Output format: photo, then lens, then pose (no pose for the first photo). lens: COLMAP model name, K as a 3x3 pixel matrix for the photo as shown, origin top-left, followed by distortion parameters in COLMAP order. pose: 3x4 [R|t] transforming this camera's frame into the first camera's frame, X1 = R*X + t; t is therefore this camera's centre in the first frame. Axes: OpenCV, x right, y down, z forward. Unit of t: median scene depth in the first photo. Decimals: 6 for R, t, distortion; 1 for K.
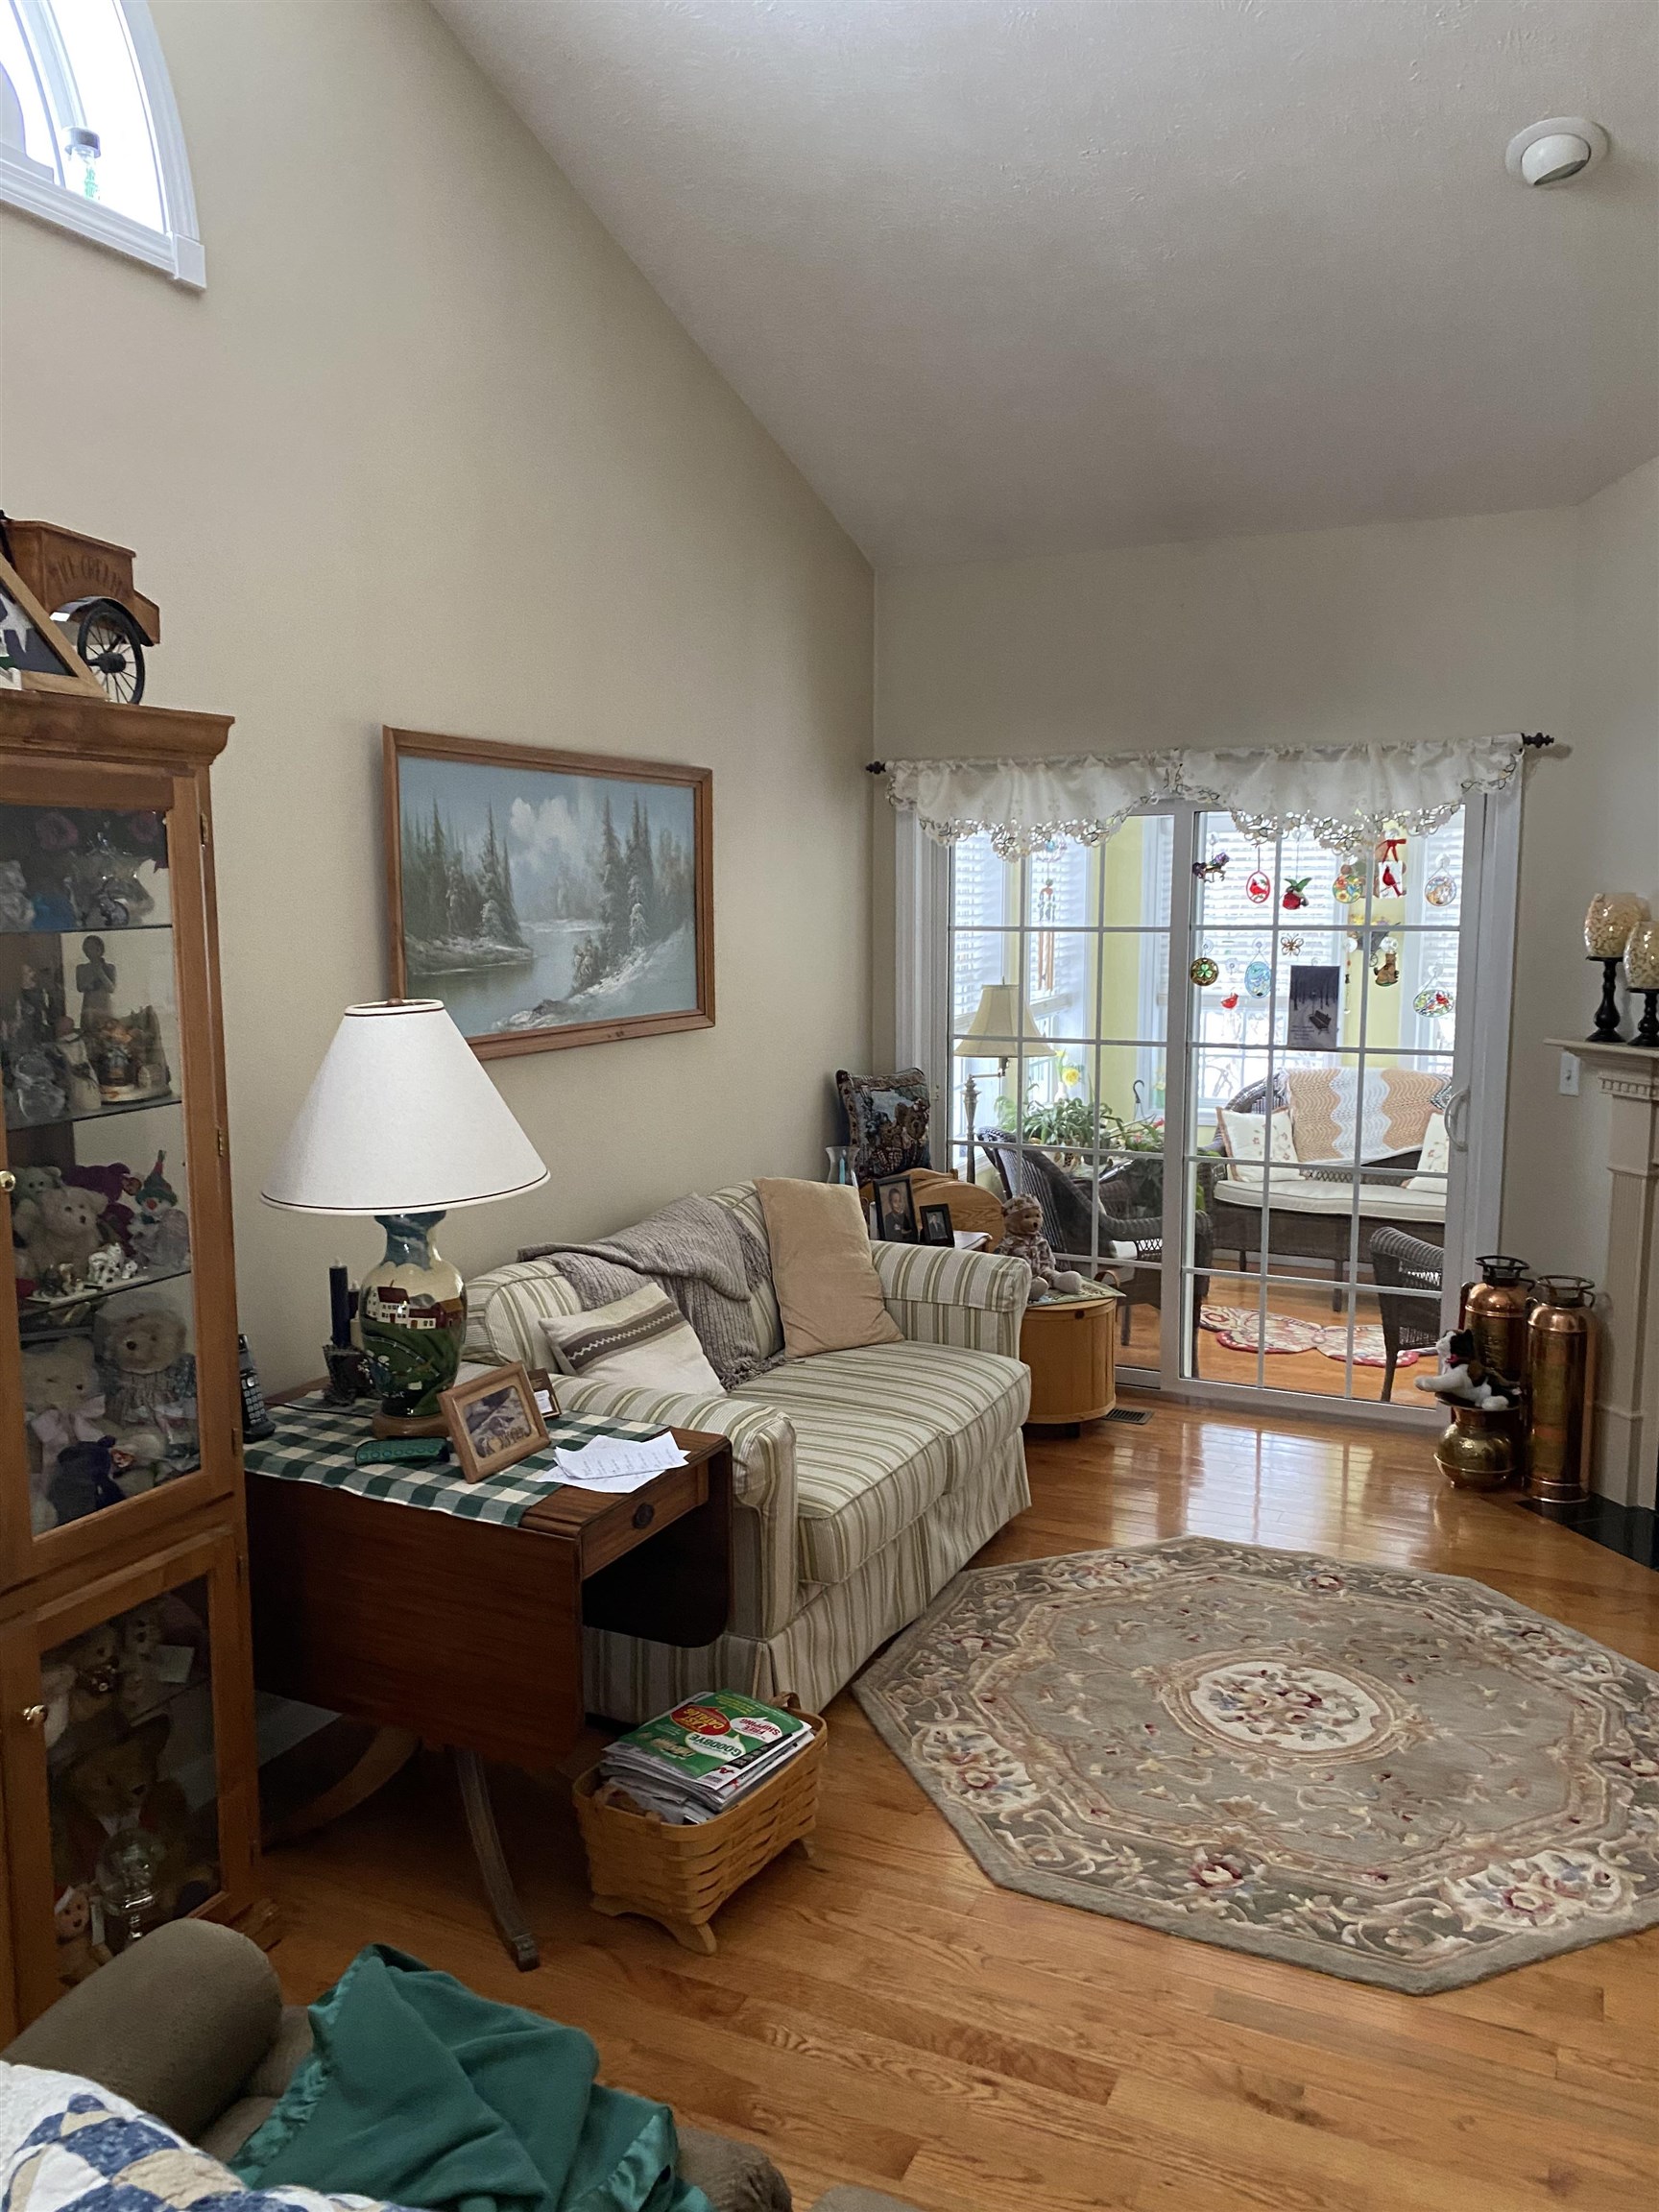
lens RADIAL K [[1642.8, 0, 821.0], [0, 1642.8, 1124.4], [0, 0, 1]] dist [0.038089, -0.046960]
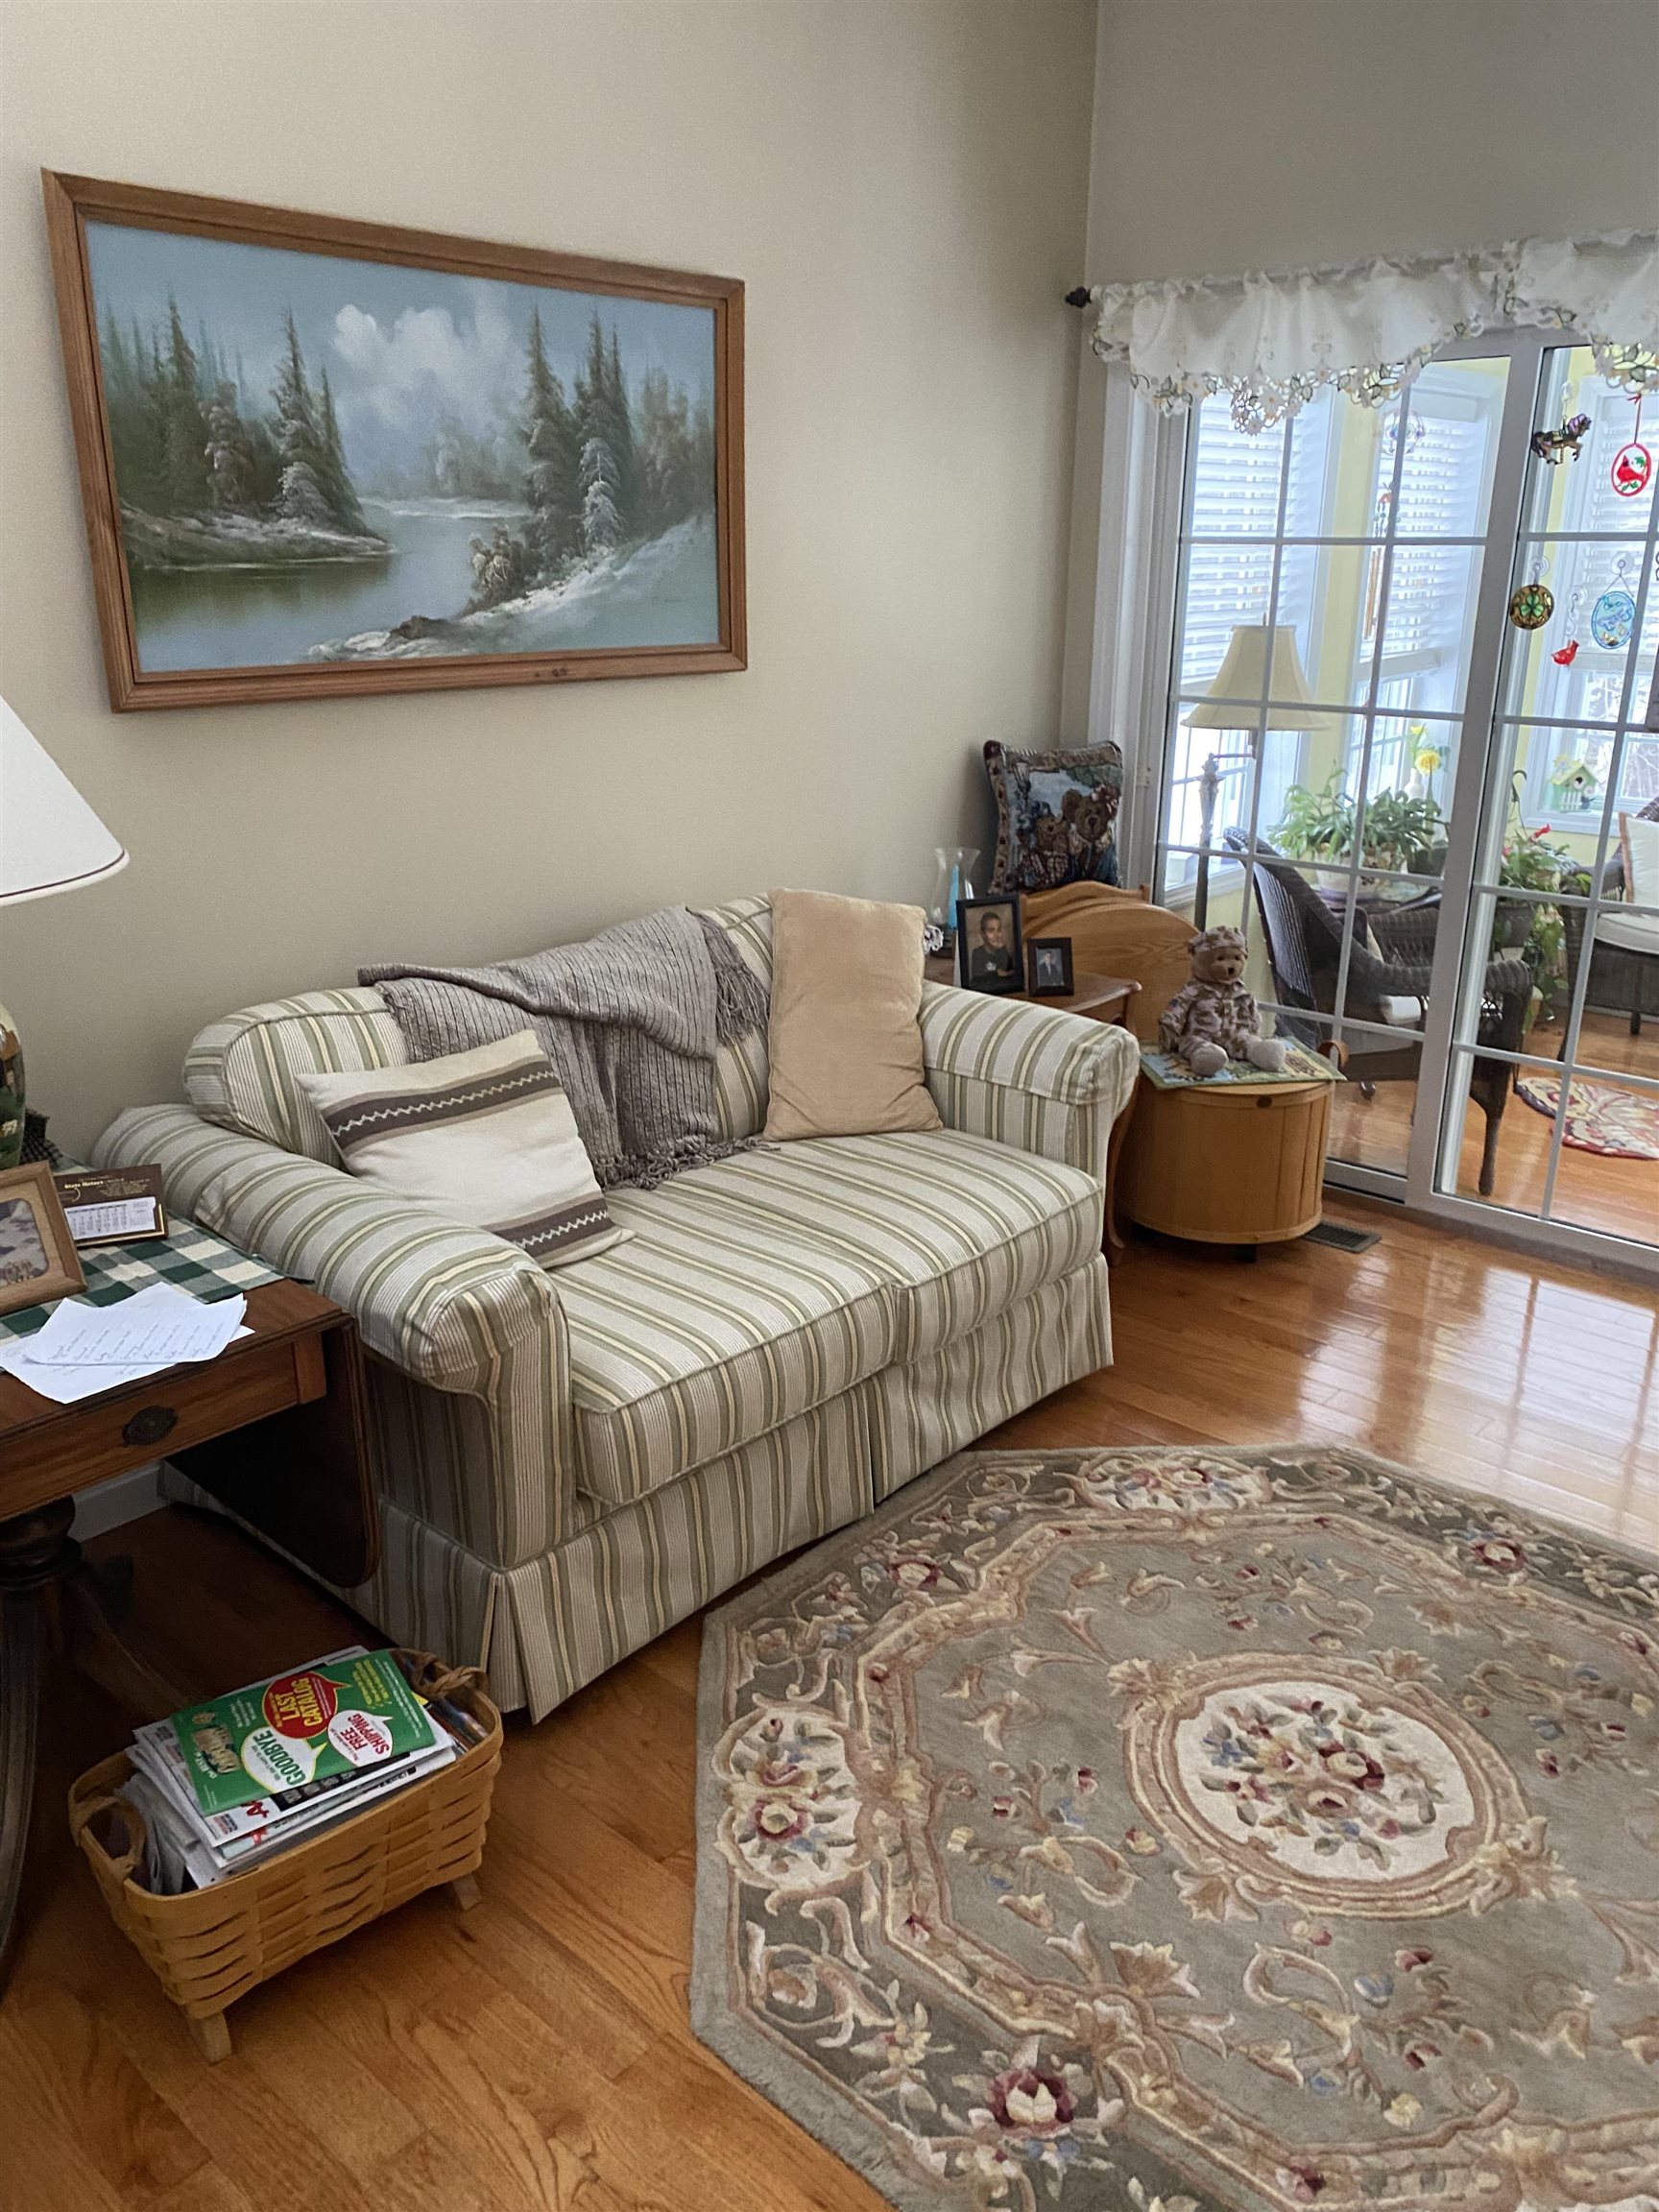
lens RADIAL K [[1642.8, 0, 821.0], [0, 1642.8, 1124.4], [0, 0, 1]] dist [0.038089, -0.046960]
pose [[0.958277, 0.100310, -0.267663, 0.276687], [-0.046169, 0.978424, 0.201384, -0.017414], [0.282089, -0.180624, 0.942232, 0.443547]]
